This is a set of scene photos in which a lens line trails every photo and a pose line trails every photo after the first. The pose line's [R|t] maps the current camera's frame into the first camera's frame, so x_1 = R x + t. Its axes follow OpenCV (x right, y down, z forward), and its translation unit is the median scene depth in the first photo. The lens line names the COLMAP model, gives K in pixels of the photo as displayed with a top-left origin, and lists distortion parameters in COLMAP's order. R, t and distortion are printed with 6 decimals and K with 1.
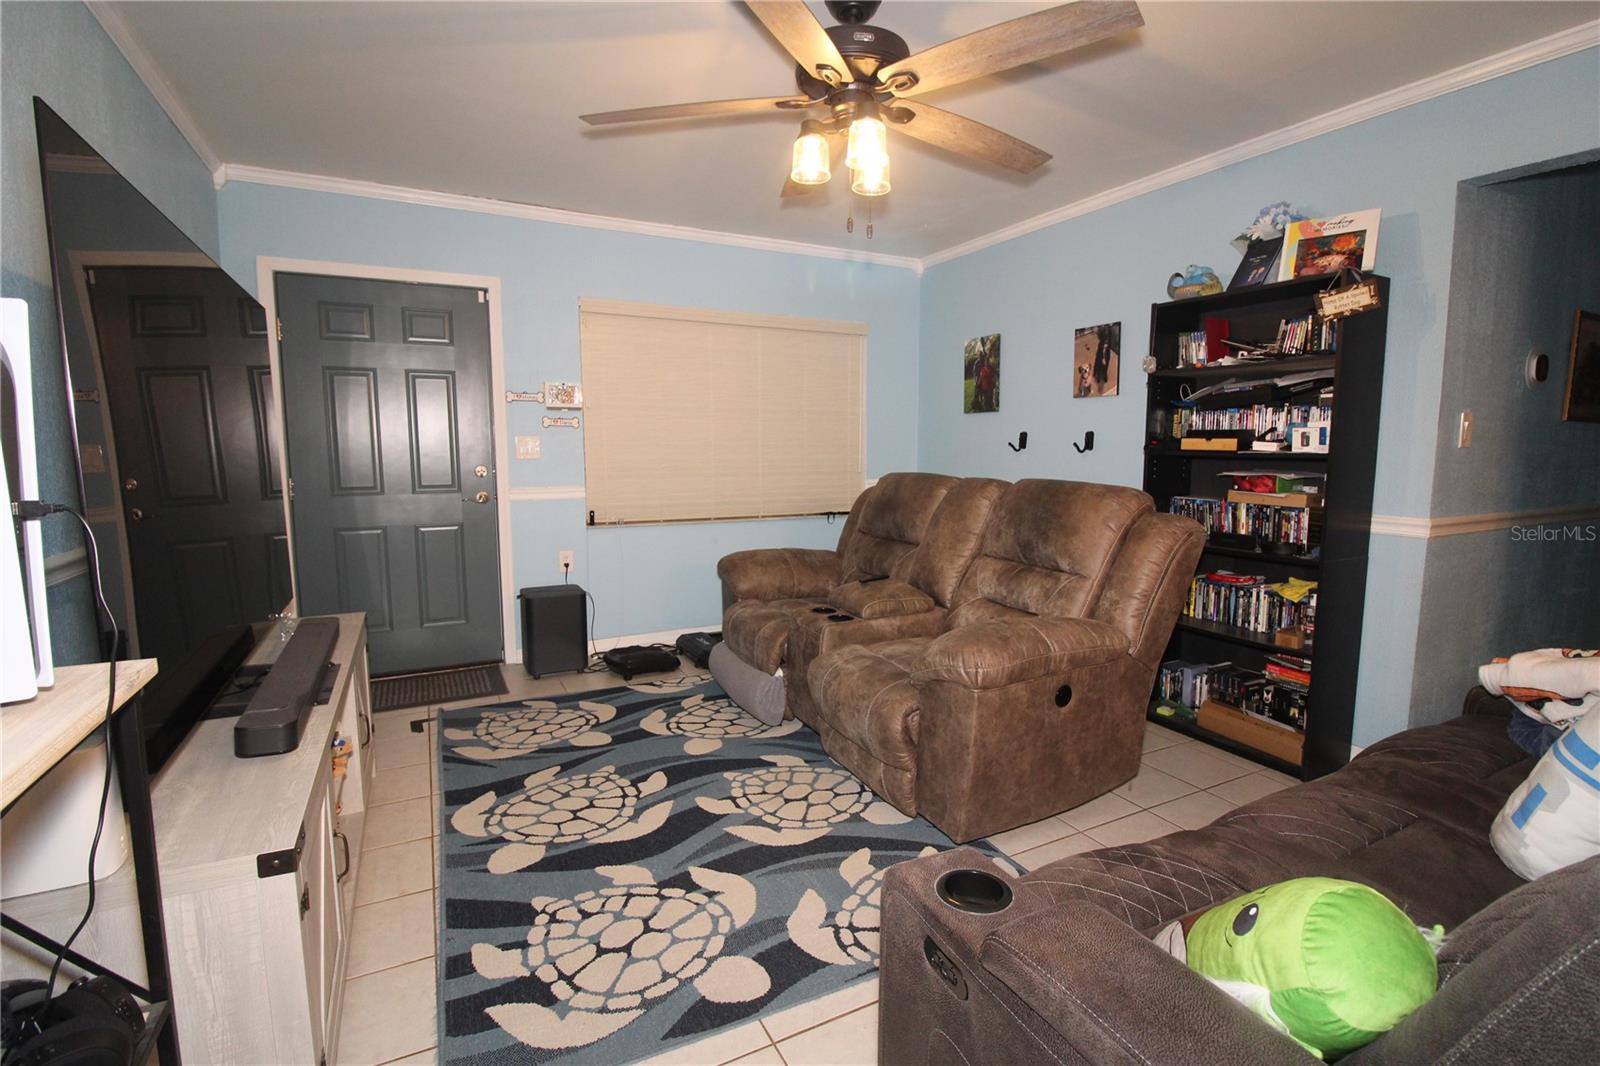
lens RADIAL K [[732.2, 0, 806.5], [0, 732.2, 530.1], [0, 0, 1]] dist [-0.005360, -0.010577]
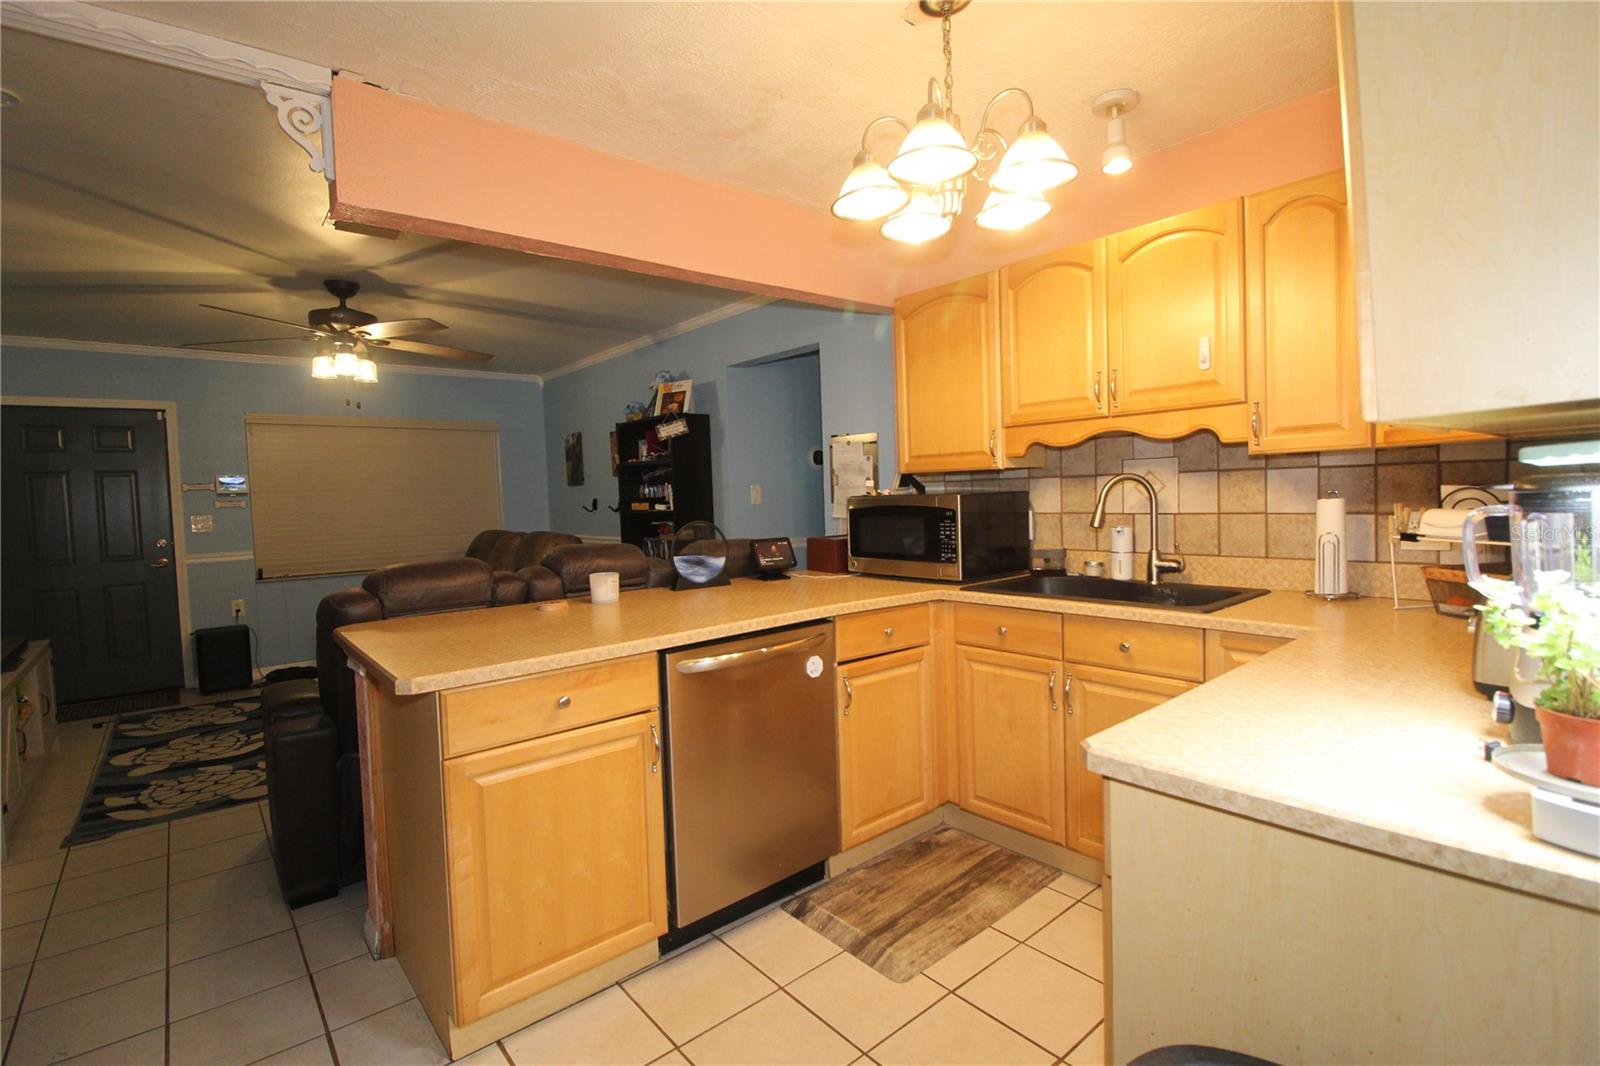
lens RADIAL K [[732.2, 0, 803.1], [0, 732.2, 528.1], [0, 0, 1]] dist [-0.005360, -0.010577]
pose [[0.972468, -0.043465, 0.228945, 0.501168], [0.060706, 0.995781, -0.068806, 0.069154], [-0.224989, 0.080810, 0.971004, -0.702916]]
